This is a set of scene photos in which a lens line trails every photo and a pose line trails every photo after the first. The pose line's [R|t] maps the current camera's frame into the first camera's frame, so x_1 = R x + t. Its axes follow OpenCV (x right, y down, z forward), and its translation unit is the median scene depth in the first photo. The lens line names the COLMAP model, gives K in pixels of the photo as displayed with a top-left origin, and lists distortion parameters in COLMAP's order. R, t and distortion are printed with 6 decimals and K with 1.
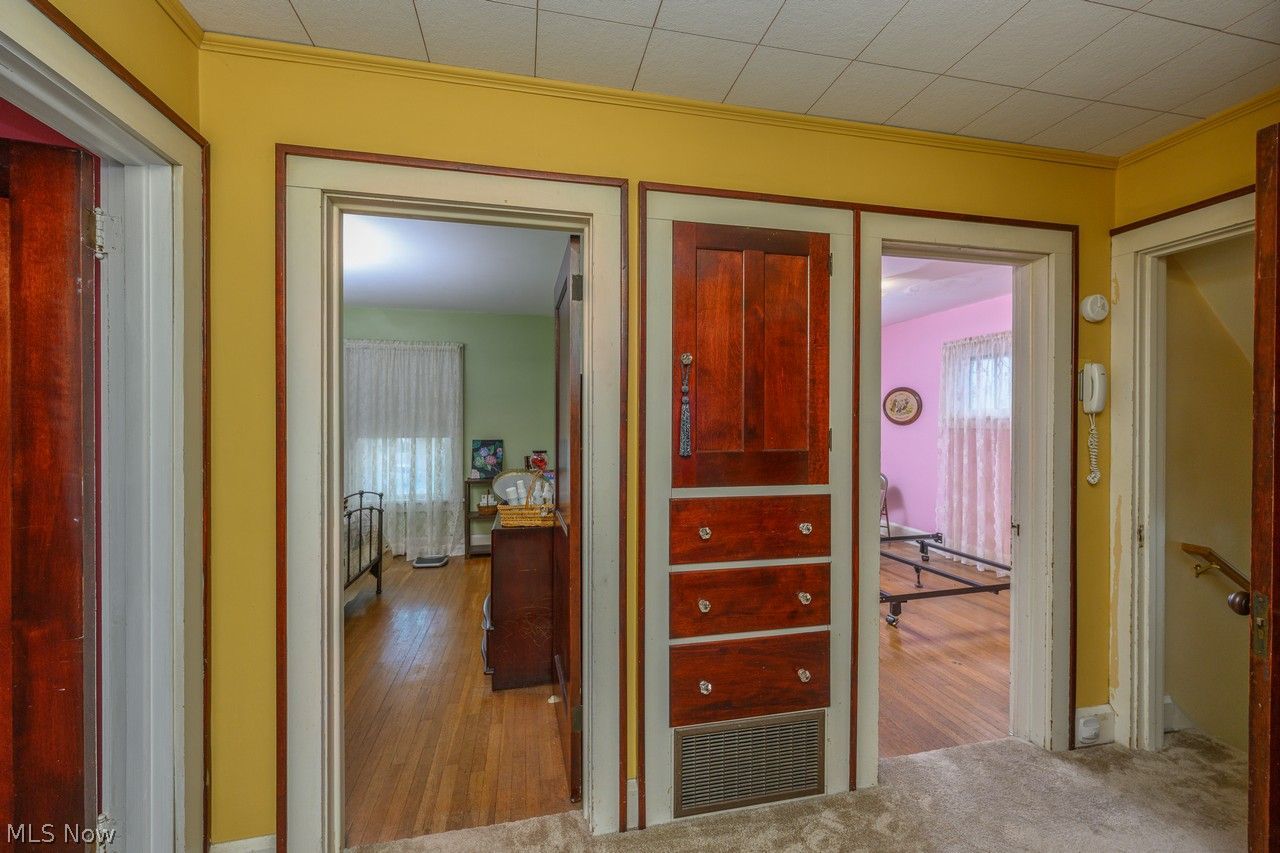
lens RADIAL K [[500.4, 0, 633.5], [0, 500.4, 418.0], [0, 0, 1]] dist [-0.006834, 0.000525]
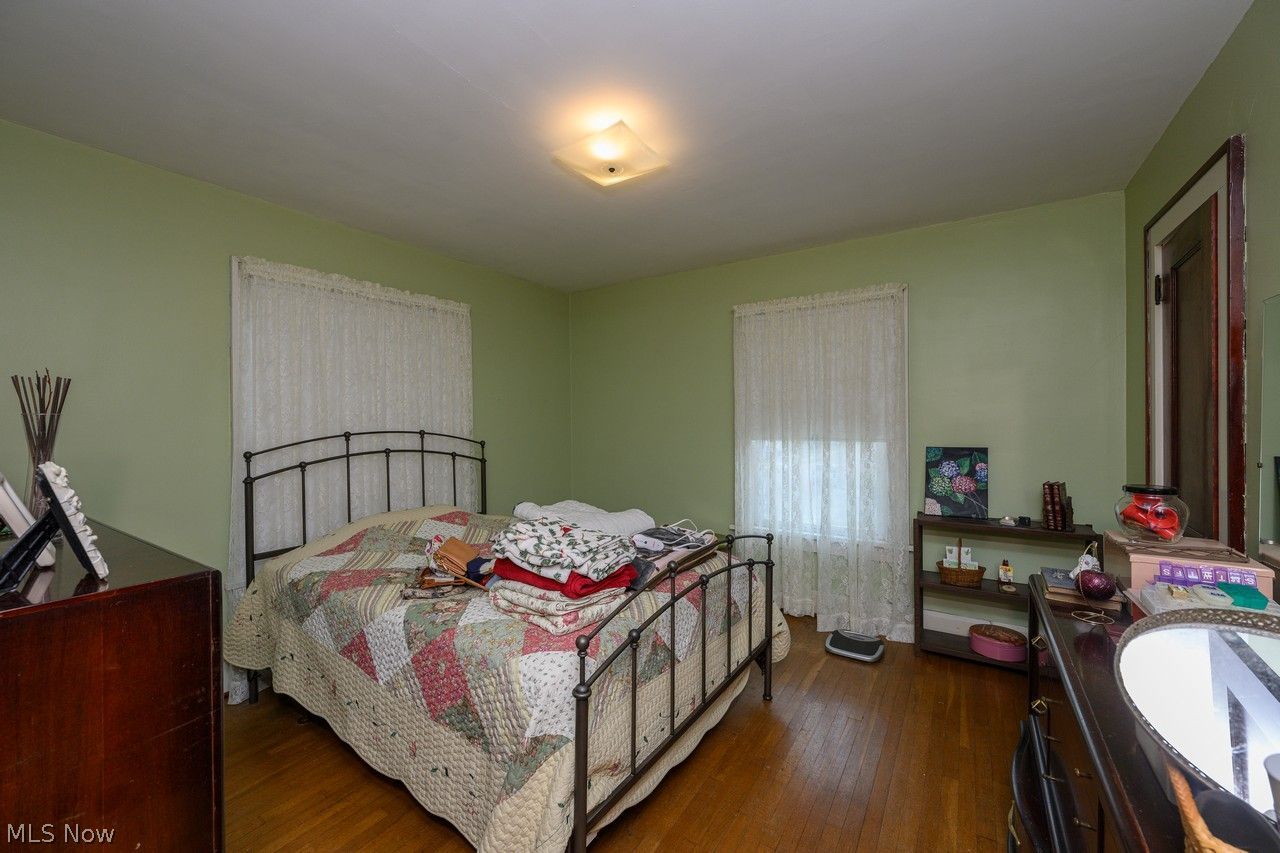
lens RADIAL K [[500.4, 0, 629.5], [0, 500.4, 420.6], [0, 0, 1]] dist [-0.006834, 0.000525]
pose [[0.697040, -0.006675, -0.717001, -0.150684], [0.006719, 0.999974, -0.002778, 0.013100], [0.717001, -0.002881, 0.697066, 0.360147]]
